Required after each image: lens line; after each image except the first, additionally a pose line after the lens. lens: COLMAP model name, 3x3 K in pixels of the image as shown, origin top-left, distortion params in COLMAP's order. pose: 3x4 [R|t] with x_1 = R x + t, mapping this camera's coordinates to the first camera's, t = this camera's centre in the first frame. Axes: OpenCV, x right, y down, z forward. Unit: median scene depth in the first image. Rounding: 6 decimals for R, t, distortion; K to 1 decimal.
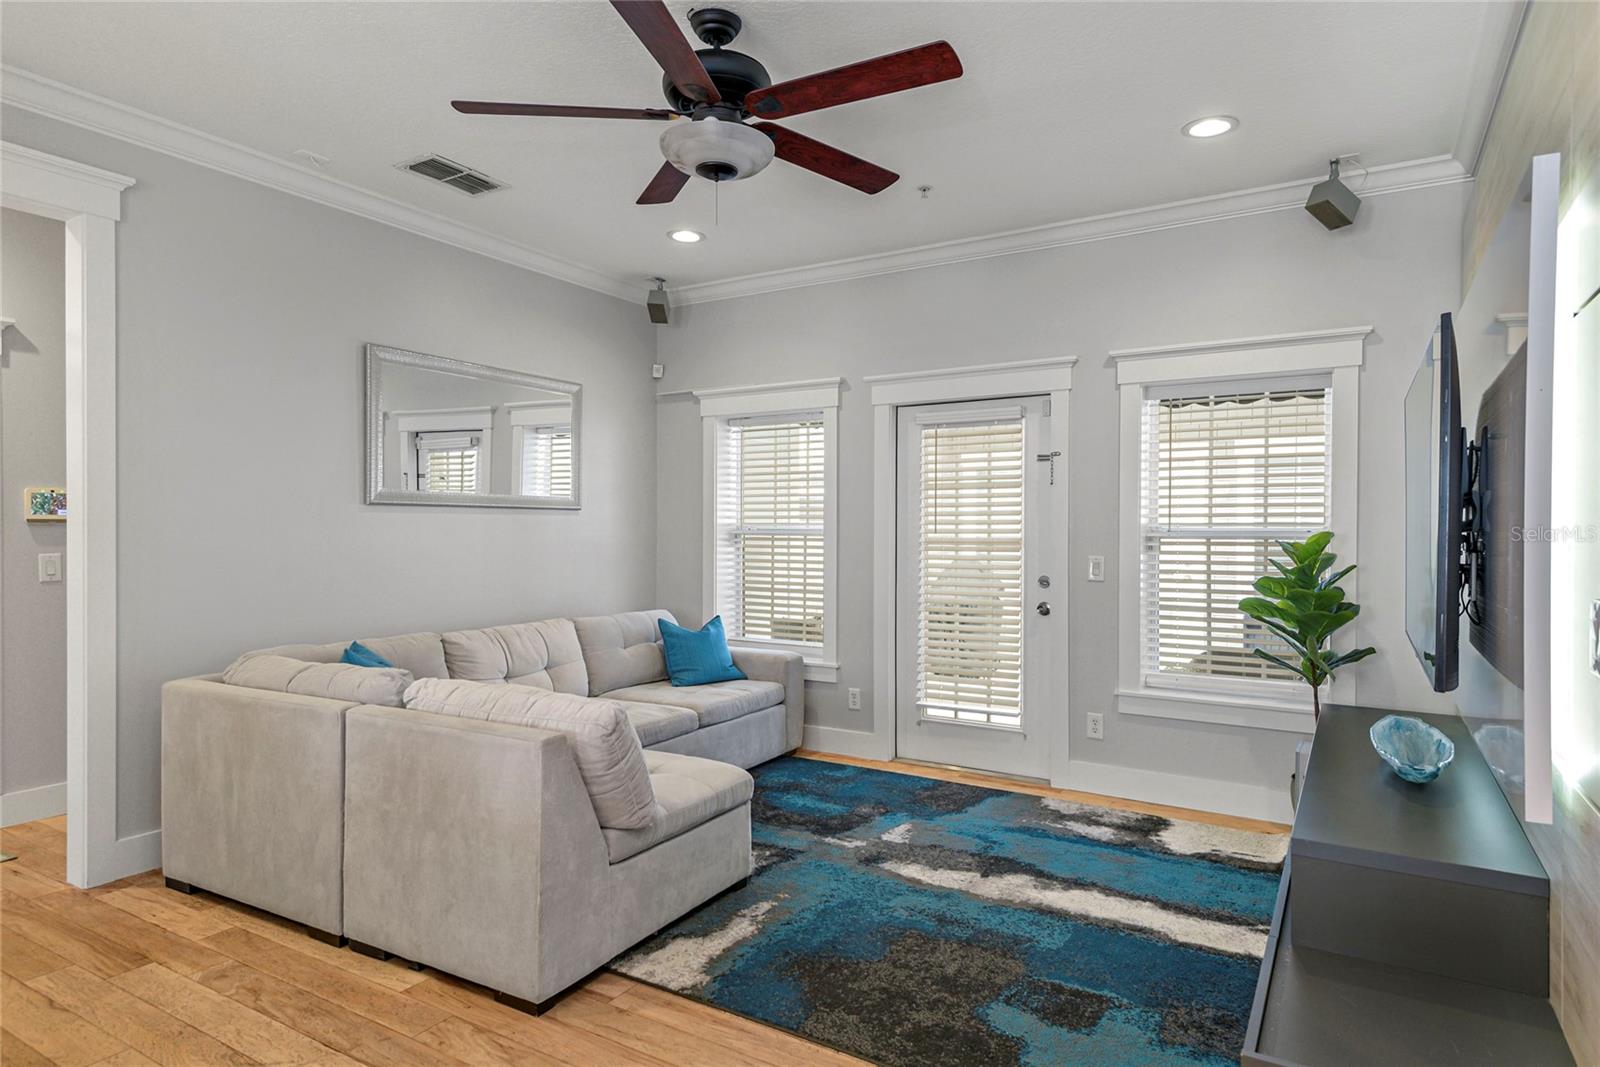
lens RADIAL K [[936.3, 0, 814.2], [0, 936.3, 537.1], [0, 0, 1]] dist [0.037991, -0.000436]
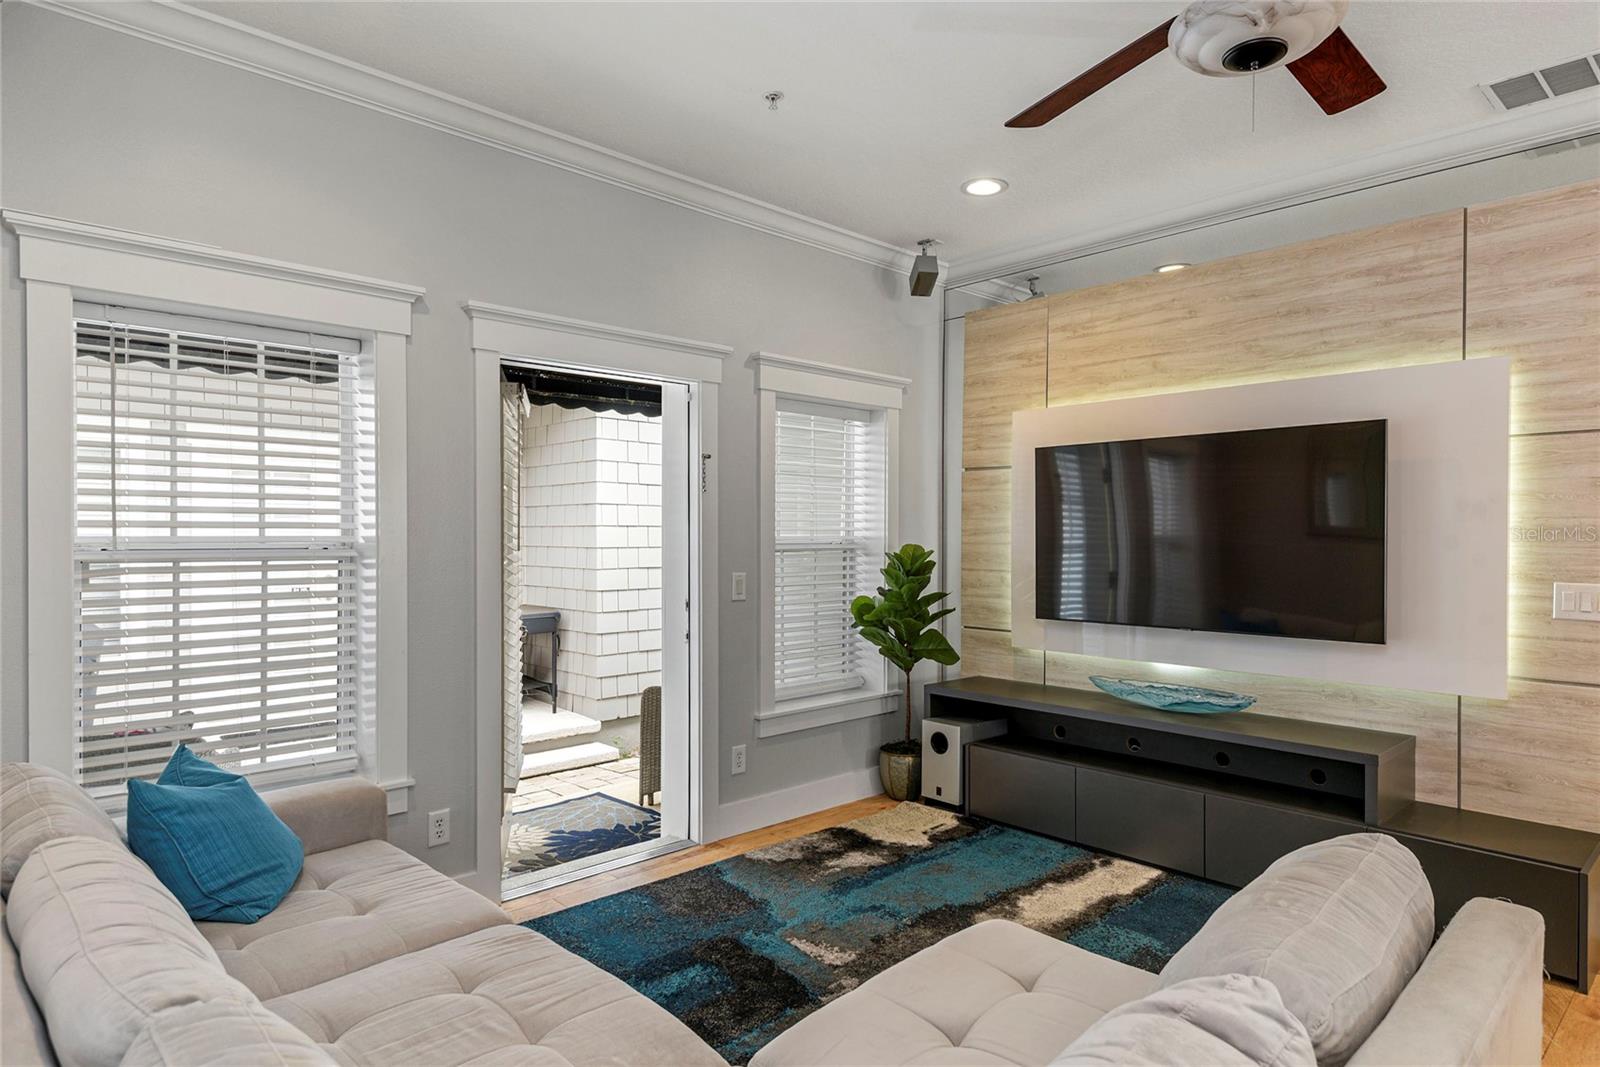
lens RADIAL K [[936.3, 0, 812.2], [0, 936.3, 535.8], [0, 0, 1]] dist [0.037991, -0.000436]
pose [[0.247966, -0.014312, 0.968663, -0.648755], [-0.000483, 0.999889, 0.014897, -0.033674], [-0.968769, -0.004162, 0.247931, 0.818780]]
